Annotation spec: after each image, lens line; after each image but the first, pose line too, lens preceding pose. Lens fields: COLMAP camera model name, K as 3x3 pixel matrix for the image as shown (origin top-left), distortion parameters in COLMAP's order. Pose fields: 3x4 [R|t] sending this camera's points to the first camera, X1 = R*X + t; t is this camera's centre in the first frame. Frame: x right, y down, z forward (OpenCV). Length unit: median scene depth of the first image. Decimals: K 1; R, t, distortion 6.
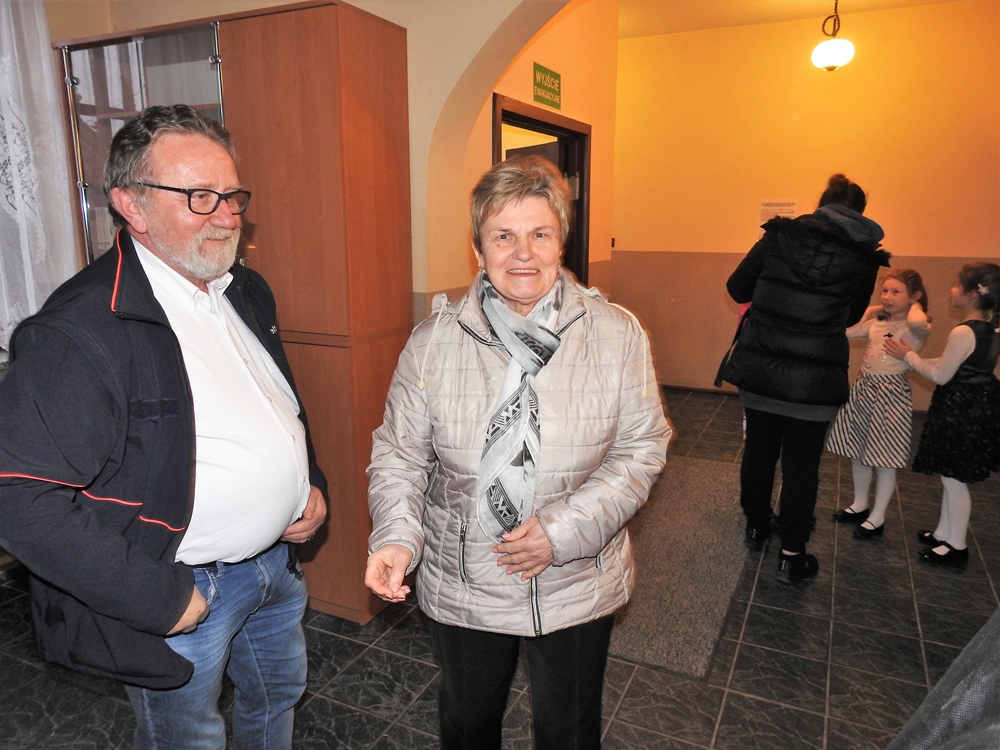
lens RADIAL K [[723.4, 0, 500.0], [0, 723.4, 375.0], [0, 0, 1]] dist [-0.002282, -0.002642]
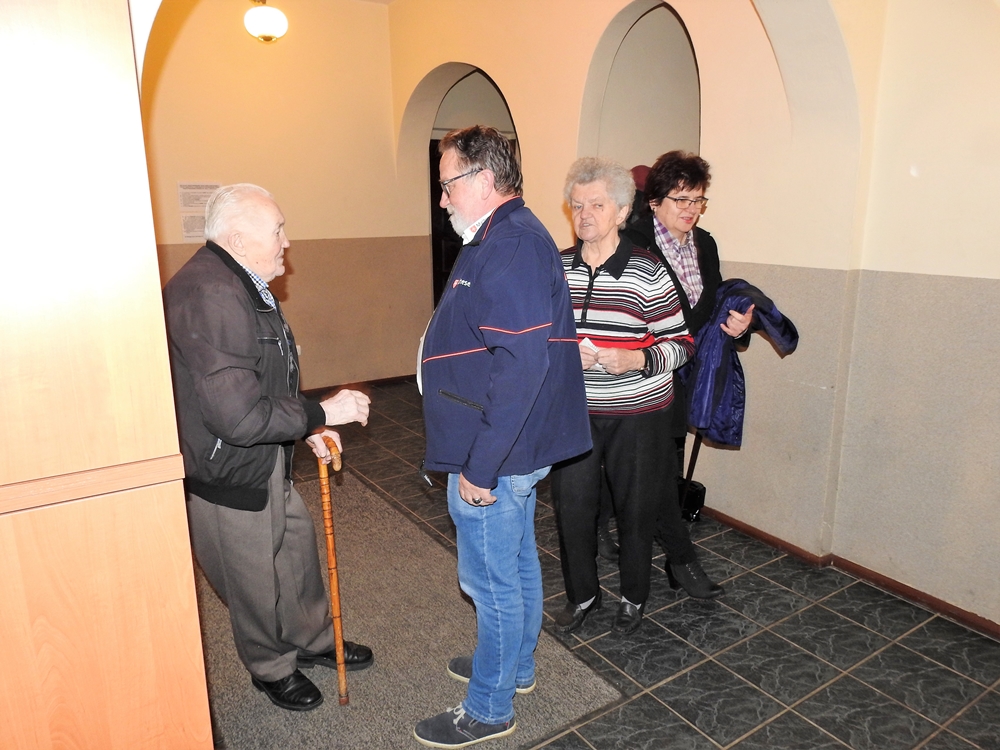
lens RADIAL K [[723.4, 0, 500.0], [0, 723.4, 375.0], [0, 0, 1]] dist [-0.002282, -0.002642]
pose [[0.523966, -0.208952, 0.825711, -0.464708], [0.192682, 0.973388, 0.124053, -0.123409], [-0.829658, 0.094100, 0.550284, 0.559525]]
